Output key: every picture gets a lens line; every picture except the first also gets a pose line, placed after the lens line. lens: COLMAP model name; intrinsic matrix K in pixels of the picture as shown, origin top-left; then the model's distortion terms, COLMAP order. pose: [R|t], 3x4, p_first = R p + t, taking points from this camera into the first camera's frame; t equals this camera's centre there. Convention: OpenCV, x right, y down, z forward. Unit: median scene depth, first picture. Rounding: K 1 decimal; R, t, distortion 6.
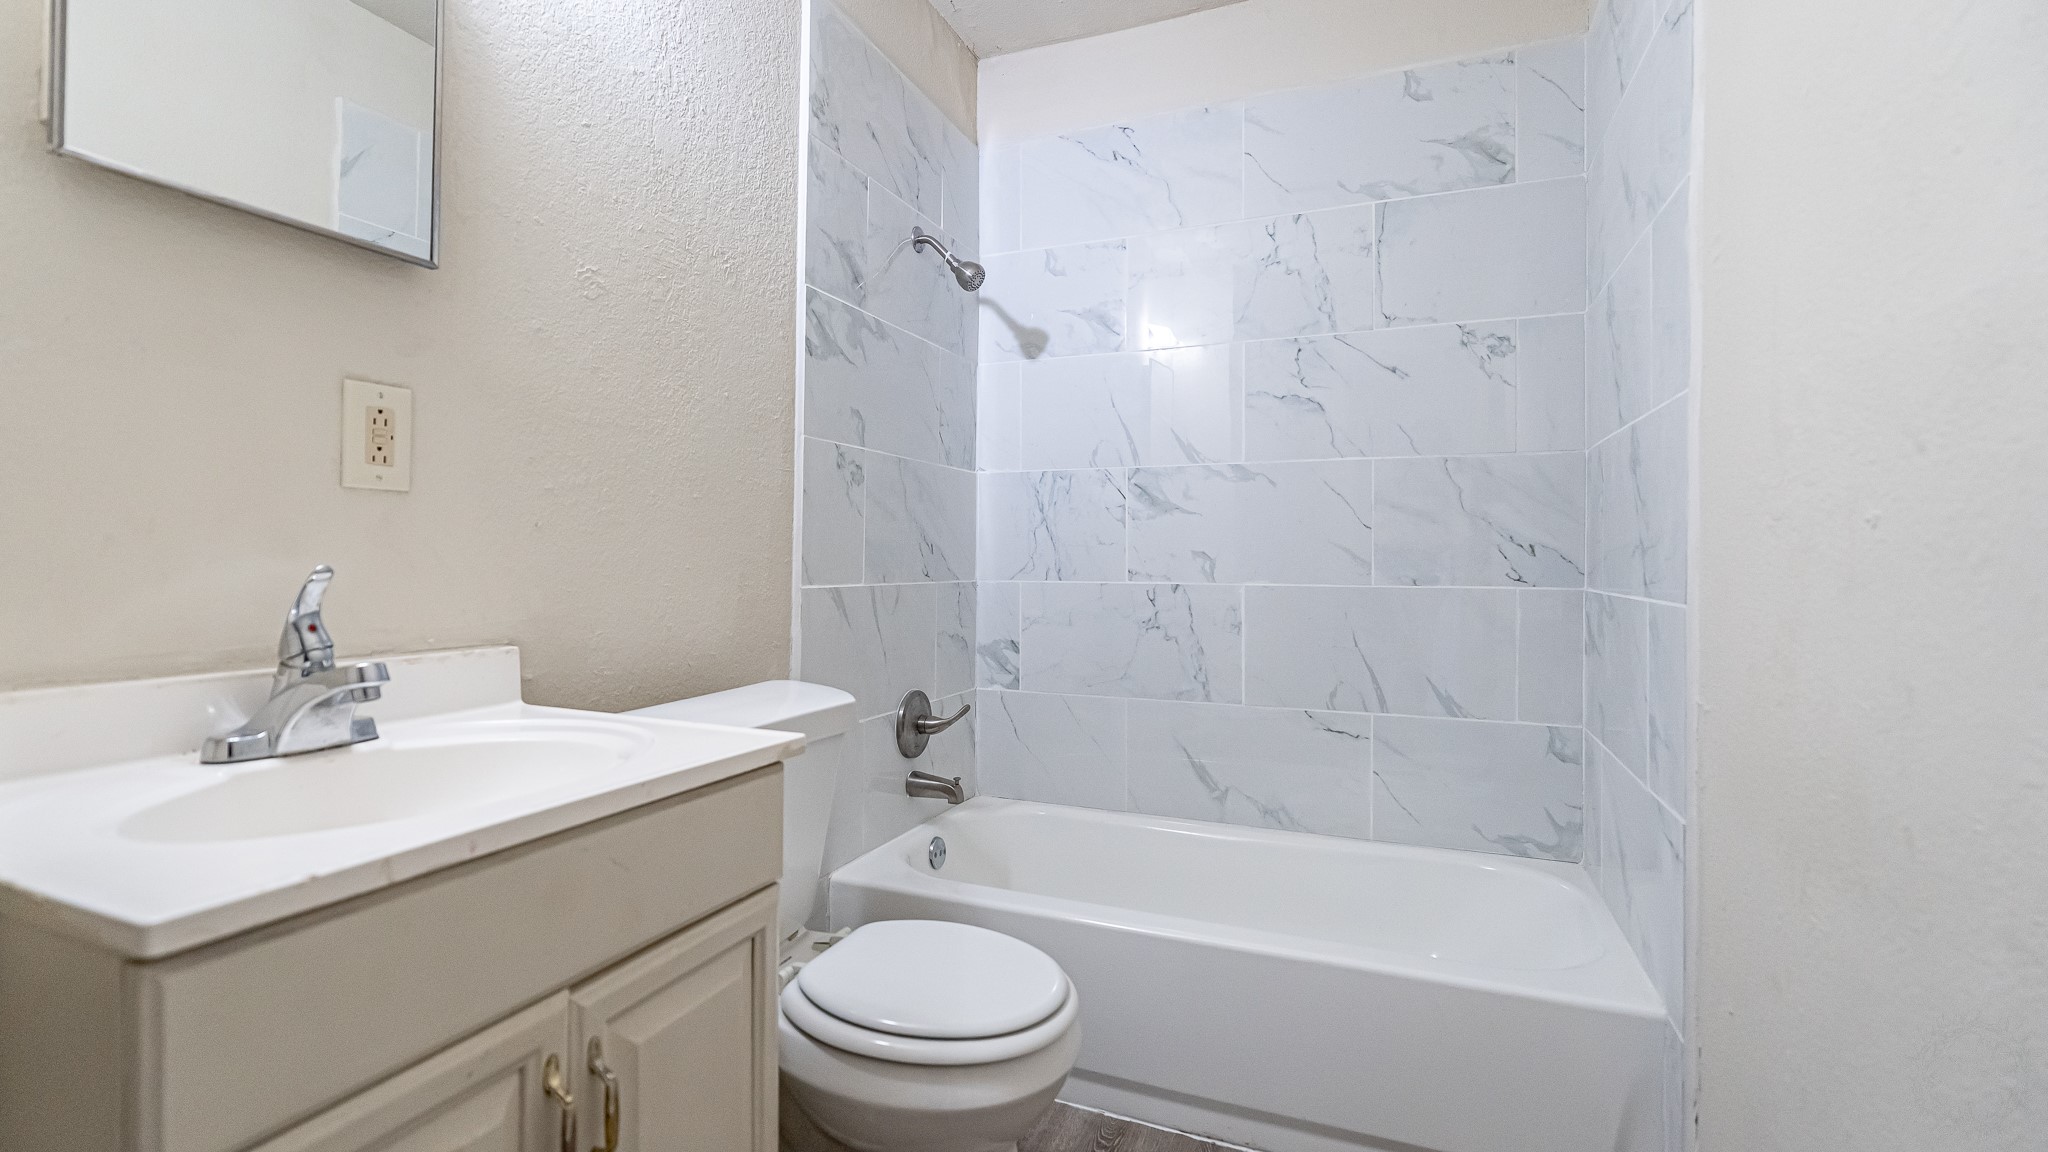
lens RADIAL K [[867.5, 0, 988.8], [0, 867.5, 577.6], [0, 0, 1]] dist [-0.015929, 0.004280]
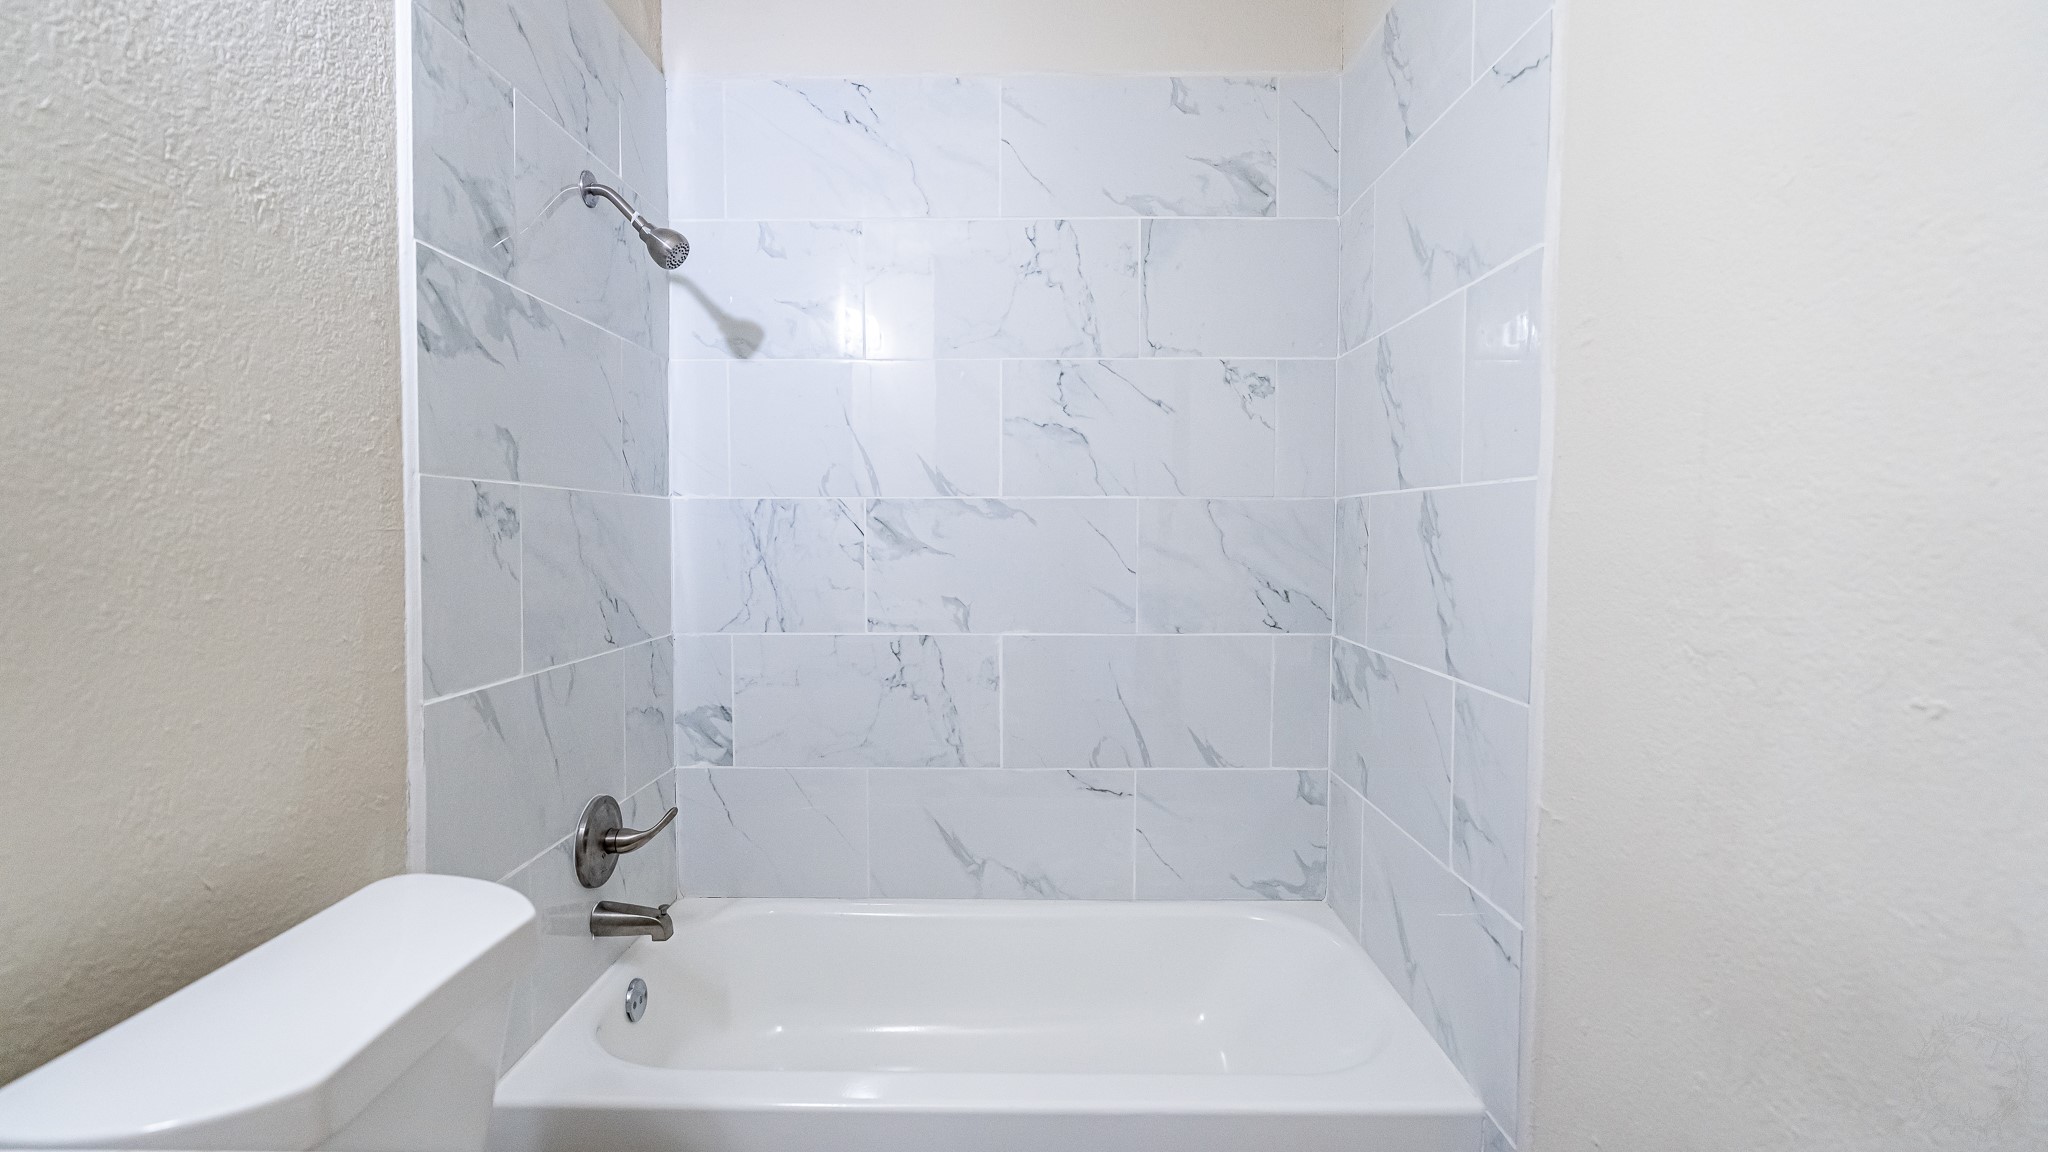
lens RADIAL K [[867.5, 0, 988.8], [0, 867.5, 577.6], [0, 0, 1]] dist [-0.015929, 0.004280]
pose [[0.926070, -0.026503, 0.376420, -0.053928], [0.015615, 0.999368, 0.031950, -0.085660], [-0.377029, -0.023710, 0.925898, 0.203135]]
